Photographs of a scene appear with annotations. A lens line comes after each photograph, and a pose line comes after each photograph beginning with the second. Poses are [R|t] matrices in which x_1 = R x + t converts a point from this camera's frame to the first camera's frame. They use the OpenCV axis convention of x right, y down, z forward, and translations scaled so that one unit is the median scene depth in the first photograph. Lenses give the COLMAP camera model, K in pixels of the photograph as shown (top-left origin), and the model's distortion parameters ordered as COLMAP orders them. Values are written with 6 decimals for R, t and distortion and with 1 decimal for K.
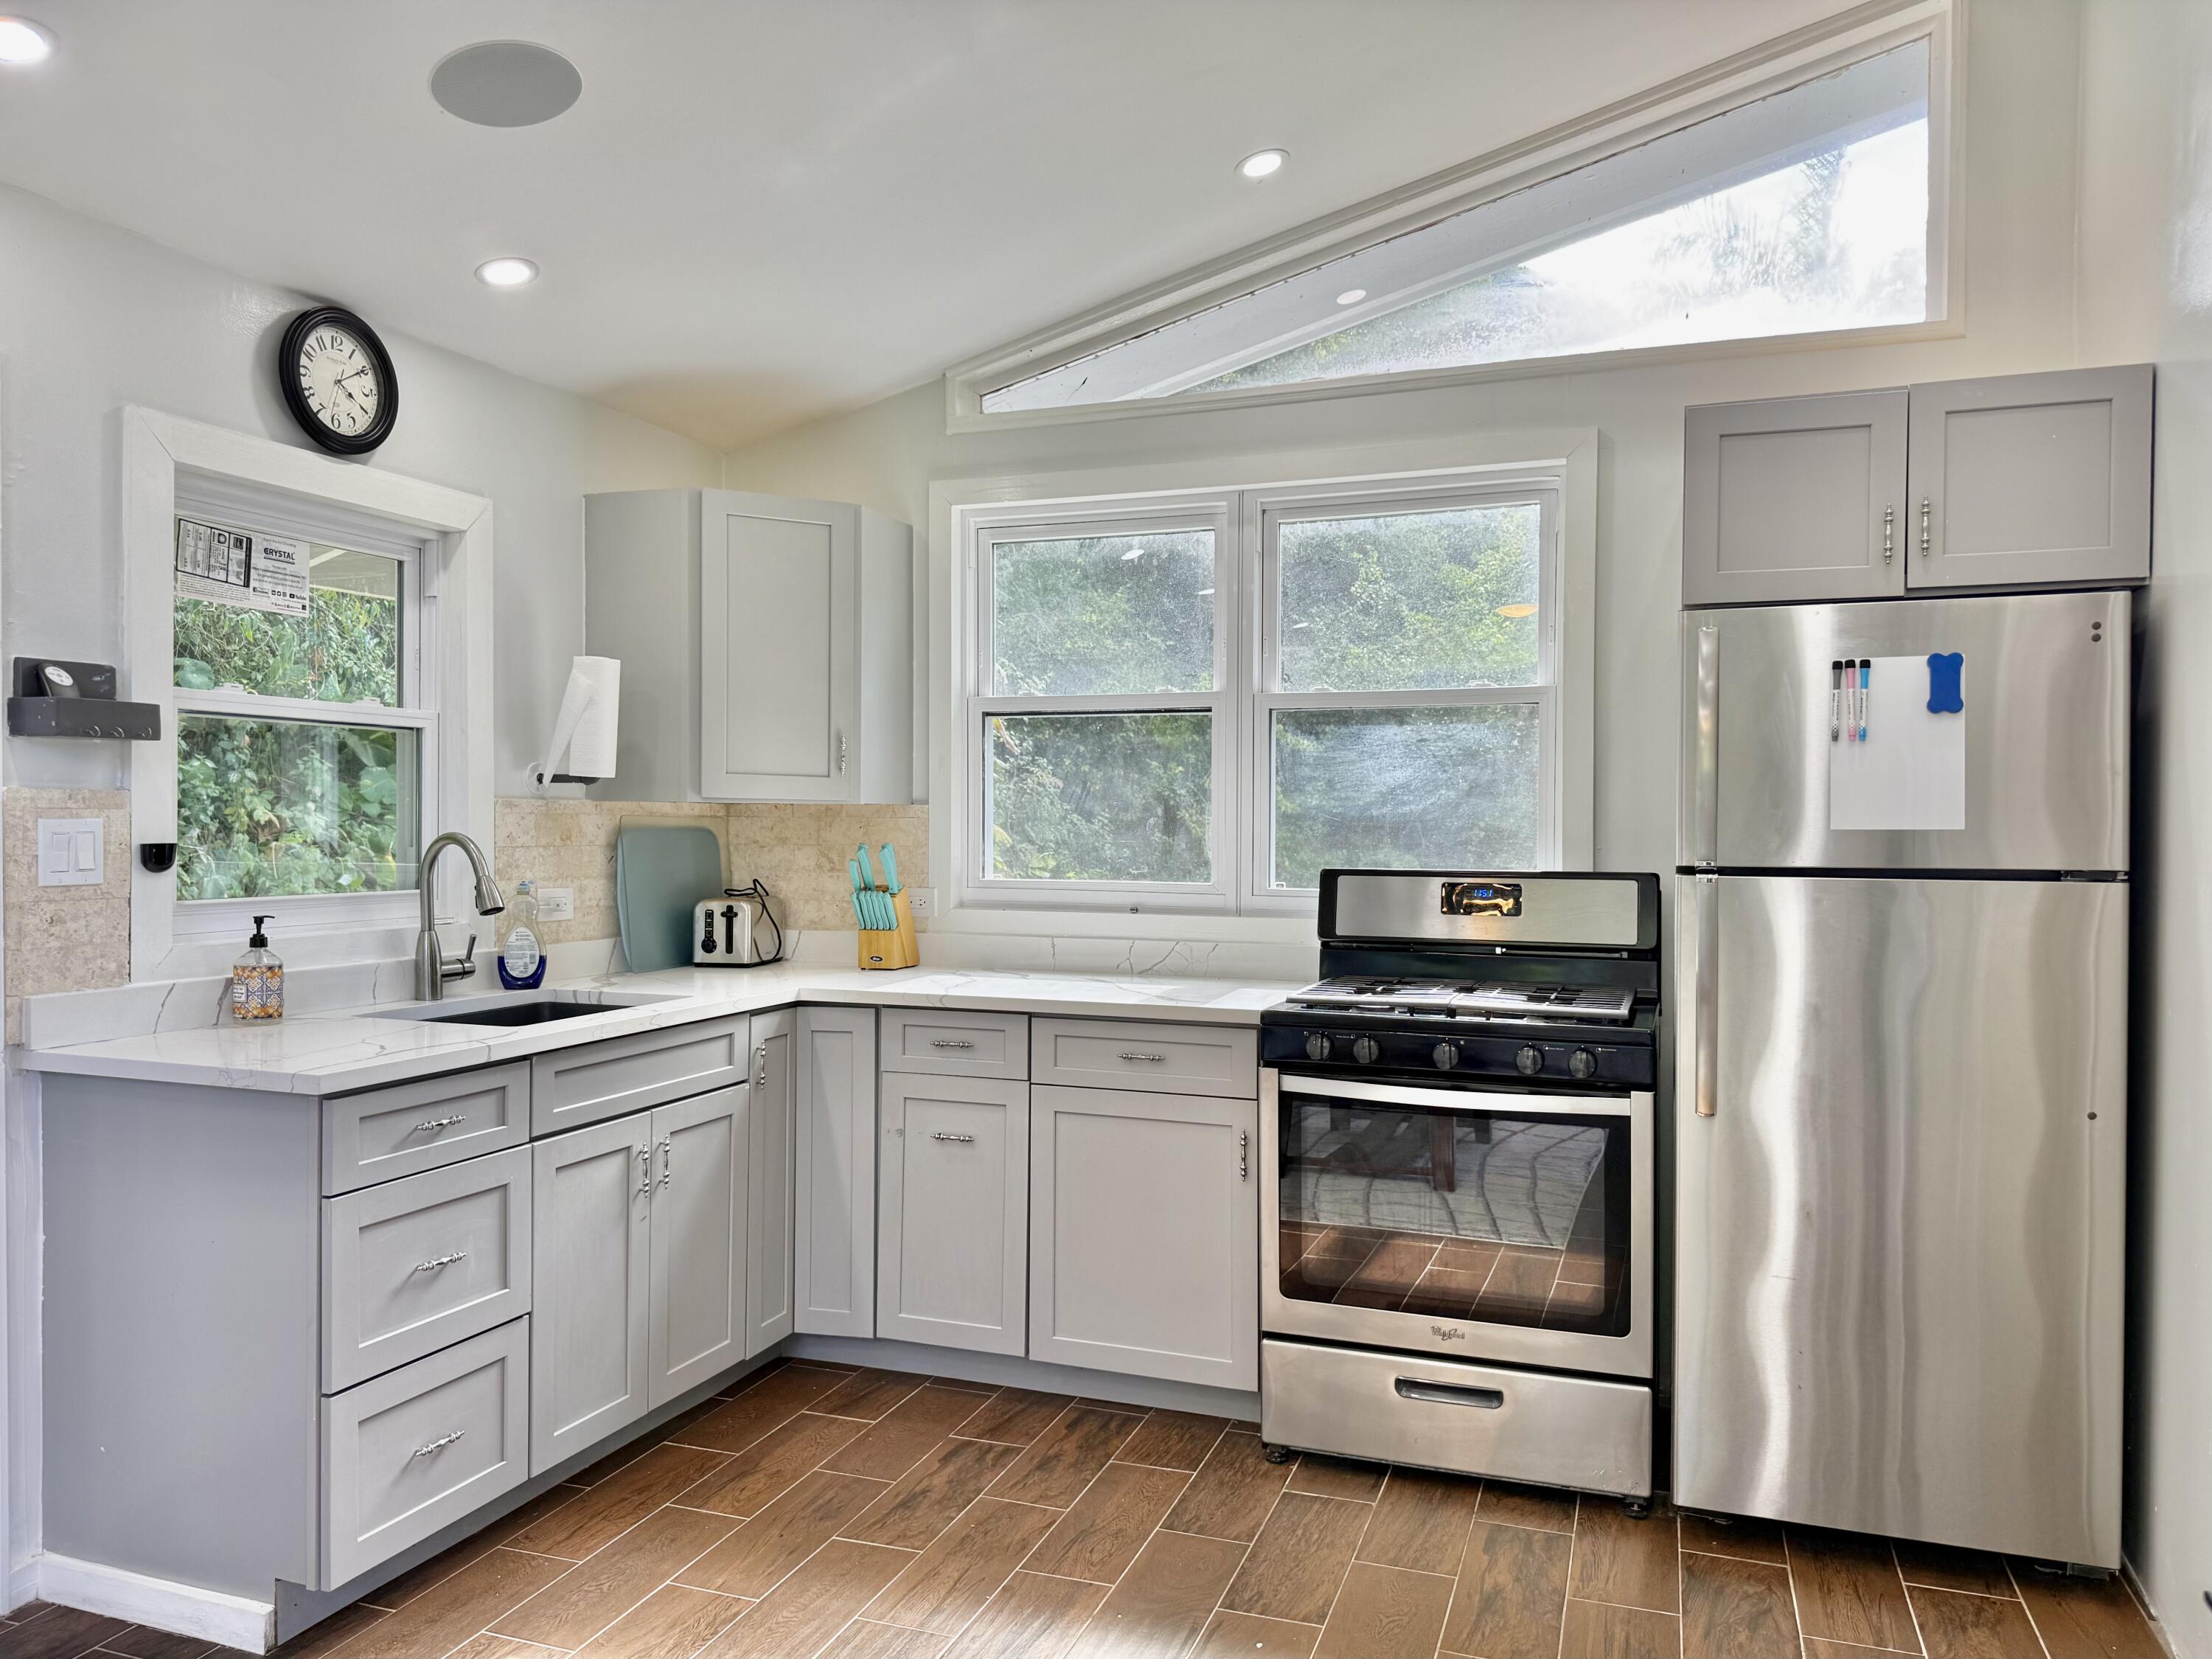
lens RADIAL K [[1526.7, 0, 1106.0], [0, 1526.7, 829.5], [0, 0, 1]] dist [0.128644, -0.267279]
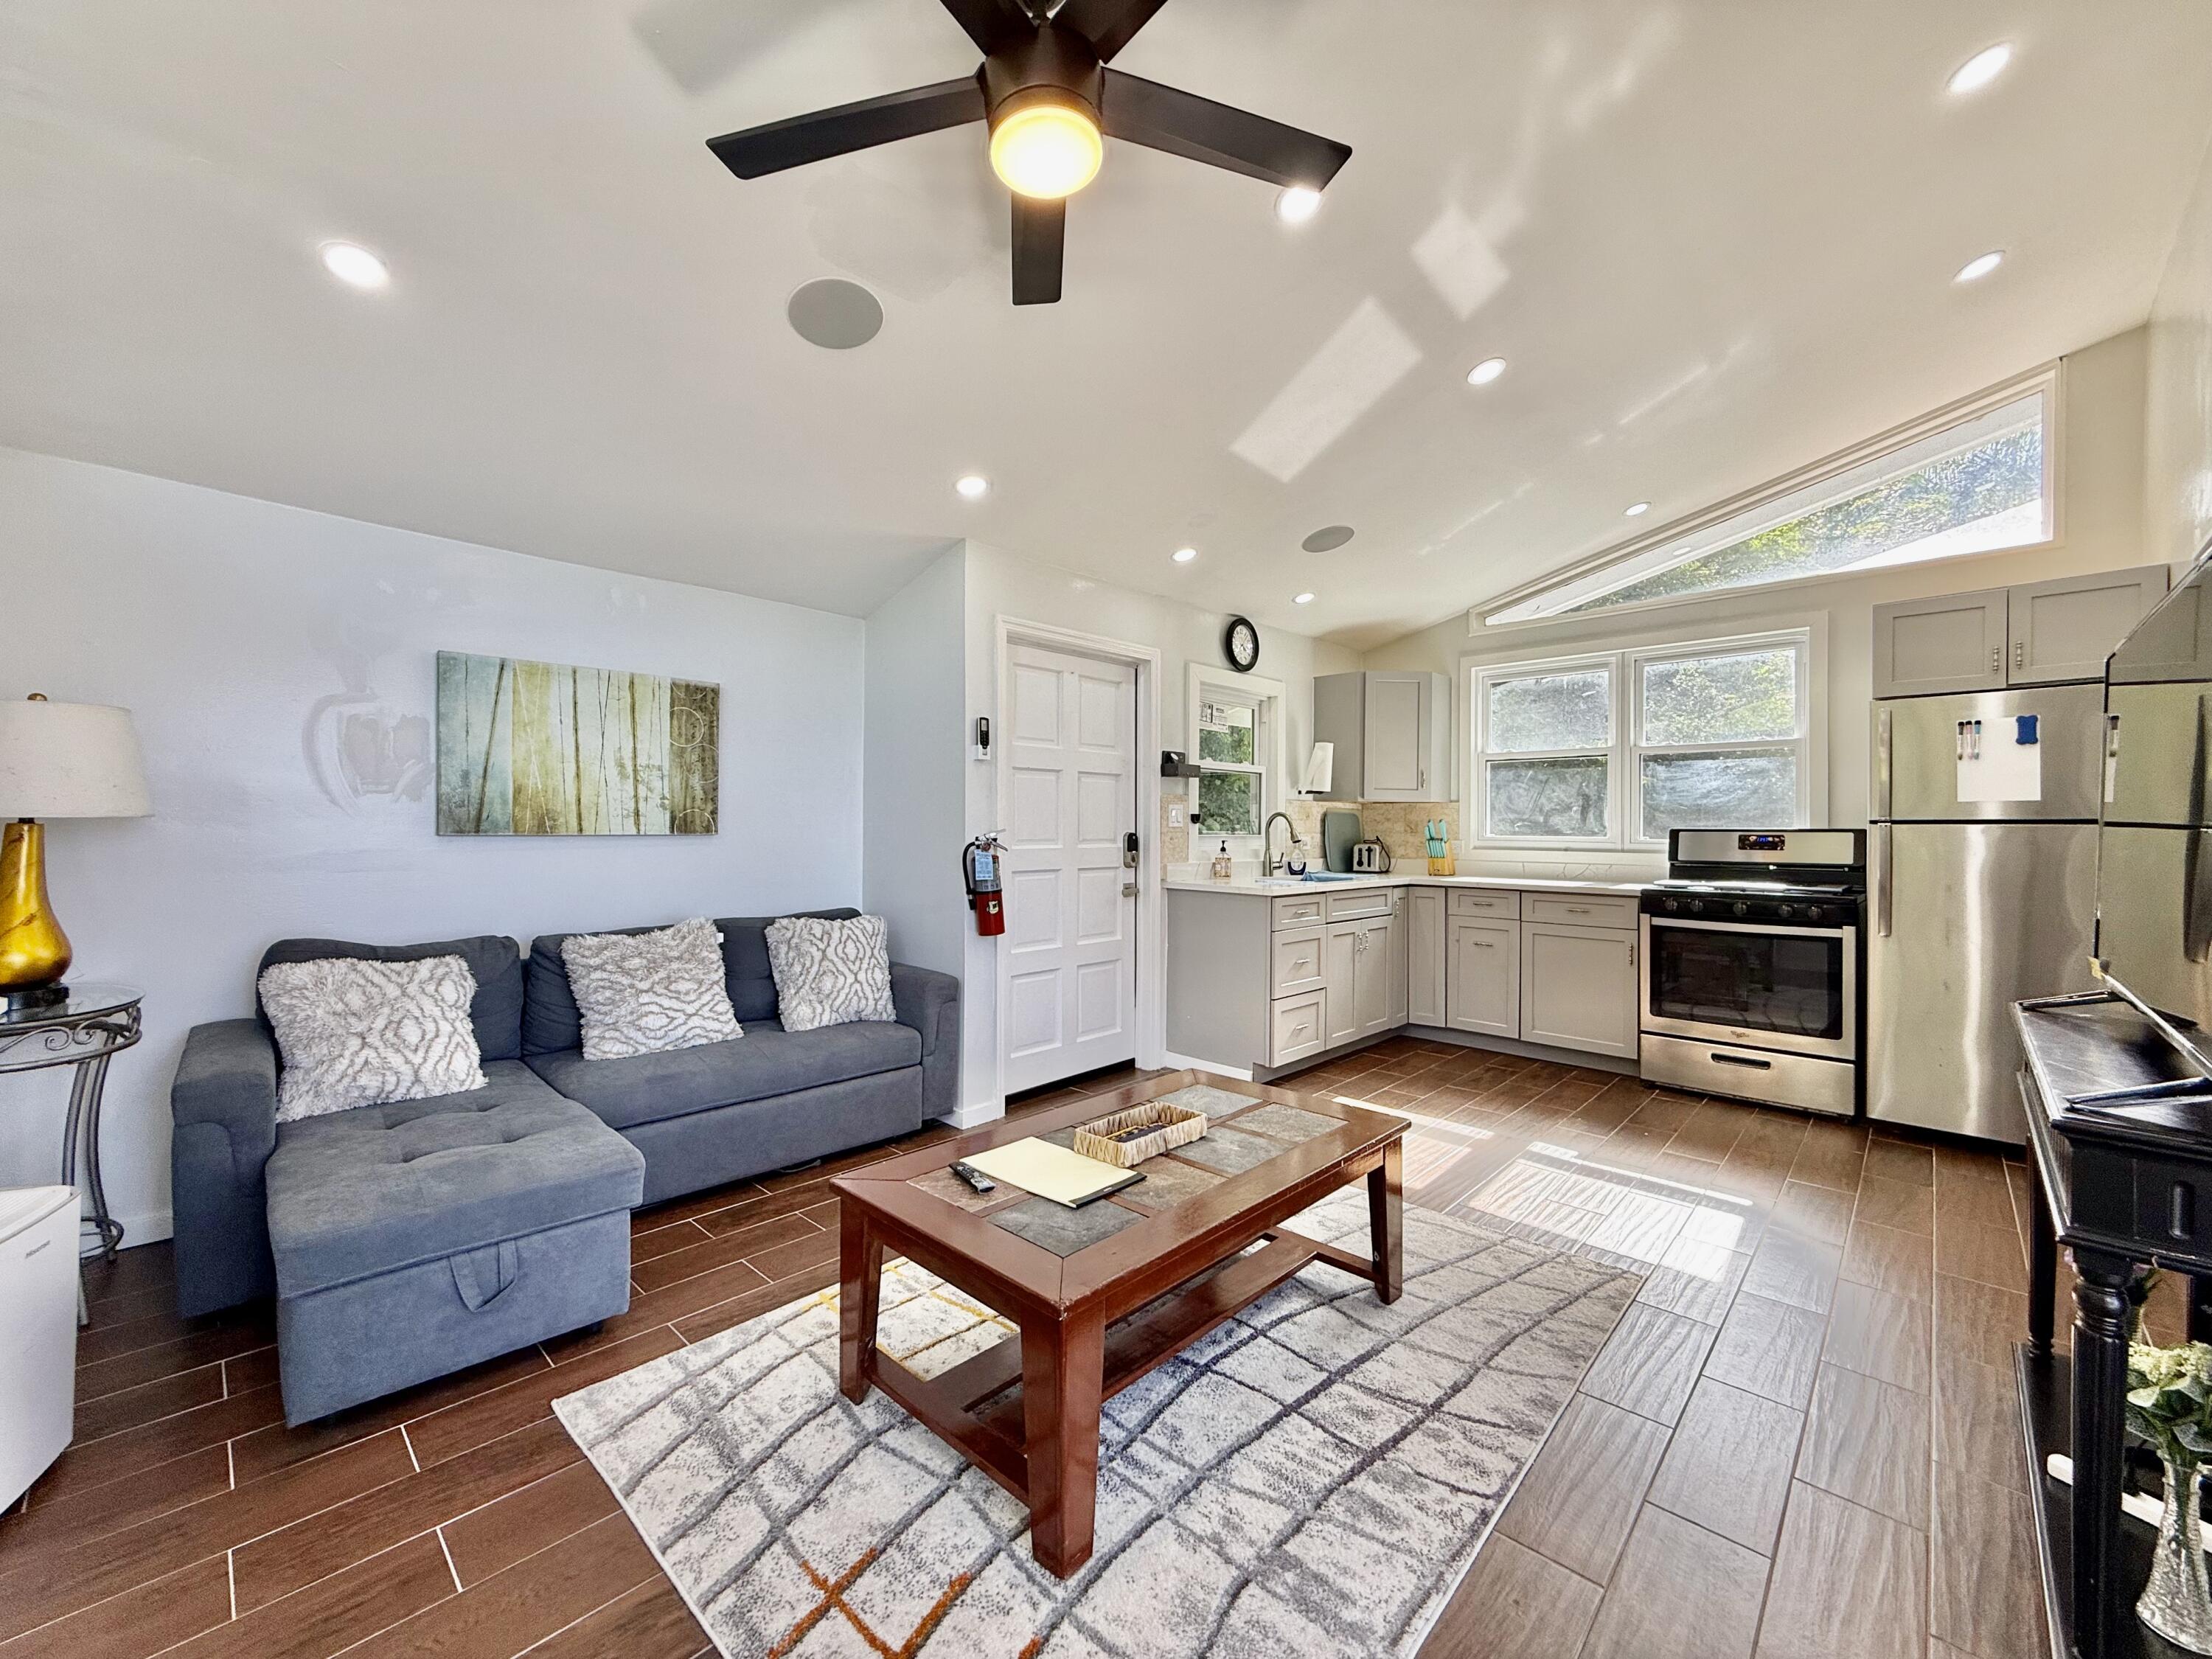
lens RADIAL K [[879.2, 0, 1095.0], [0, 879.2, 825.0], [0, 0, 1]] dist [-0.000364, -0.000042]
pose [[0.911911, -0.001730, -0.410384, -0.094290], [-0.003048, 0.999935, -0.010988, 0.040283], [0.410376, 0.011271, 0.911847, -0.478124]]
